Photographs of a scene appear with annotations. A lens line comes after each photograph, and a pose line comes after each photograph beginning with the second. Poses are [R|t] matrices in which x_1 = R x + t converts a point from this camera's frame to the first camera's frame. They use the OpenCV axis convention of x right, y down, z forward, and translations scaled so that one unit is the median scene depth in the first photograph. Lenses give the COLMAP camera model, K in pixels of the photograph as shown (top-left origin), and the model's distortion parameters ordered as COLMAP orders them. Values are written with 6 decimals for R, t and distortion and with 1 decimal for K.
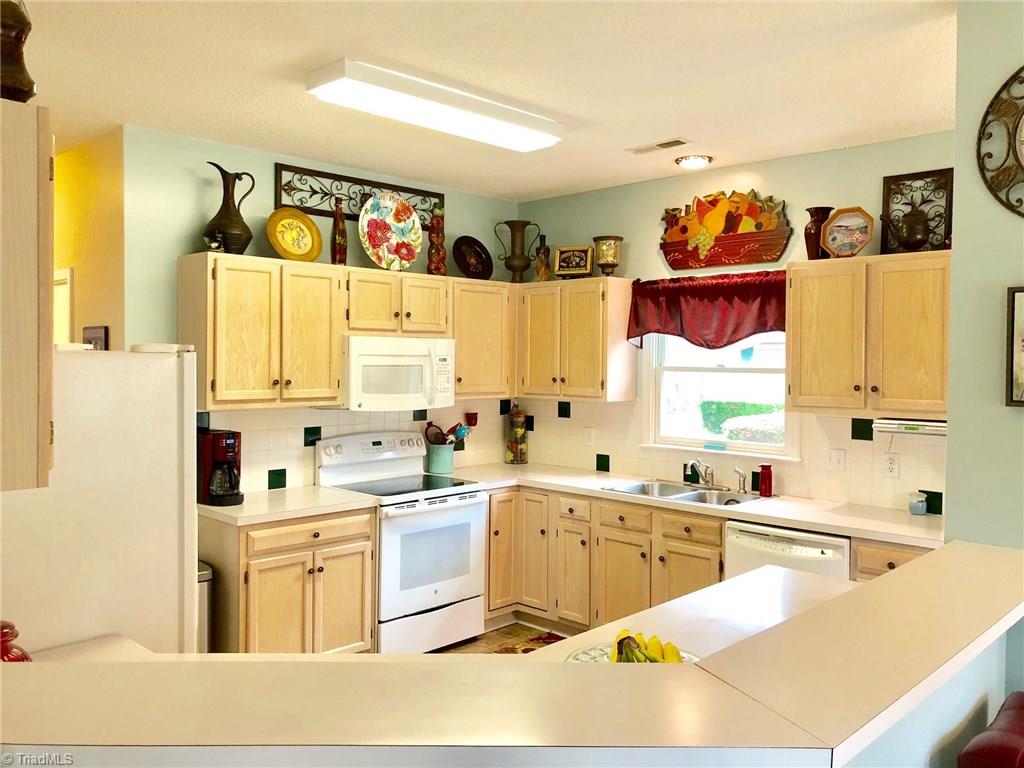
lens RADIAL K [[838.1, 0, 516.5], [0, 838.1, 382.1], [0, 0, 1]] dist [0.029066, -0.012091]
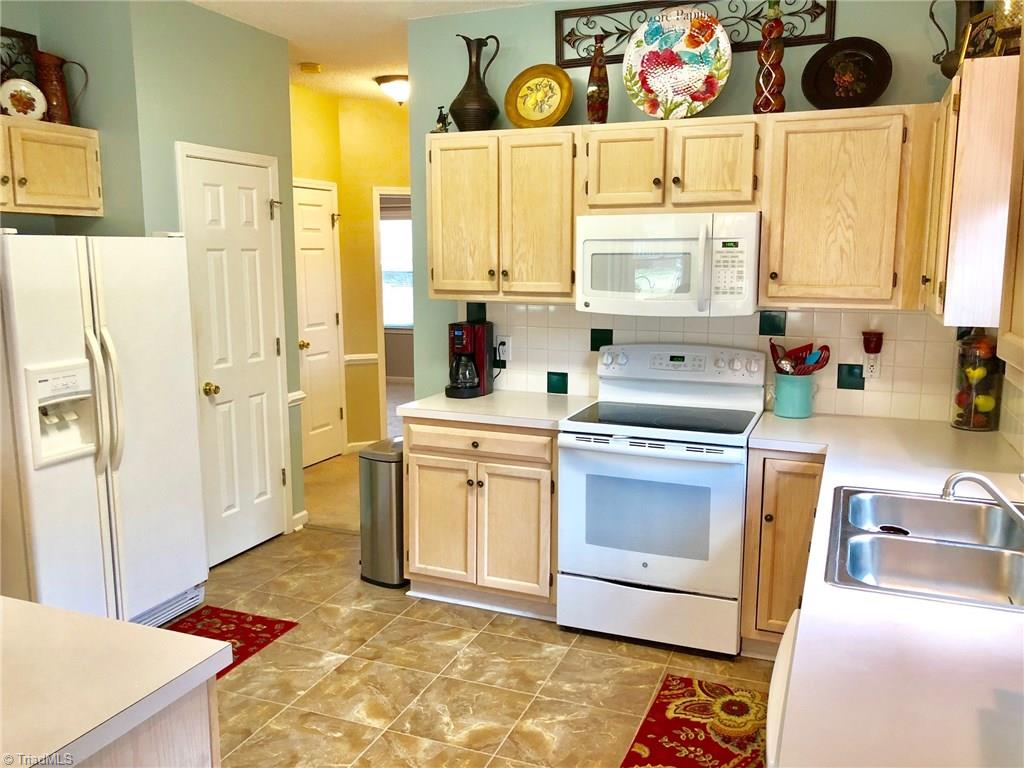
lens RADIAL K [[838.1, 0, 513.1], [0, 838.1, 382.6], [0, 0, 1]] dist [0.029066, -0.012091]
pose [[0.360775, 0.133873, -0.922995, 0.520677], [-0.026101, 0.990706, 0.133492, -0.002866], [0.932288, -0.024069, 0.360916, 0.635613]]
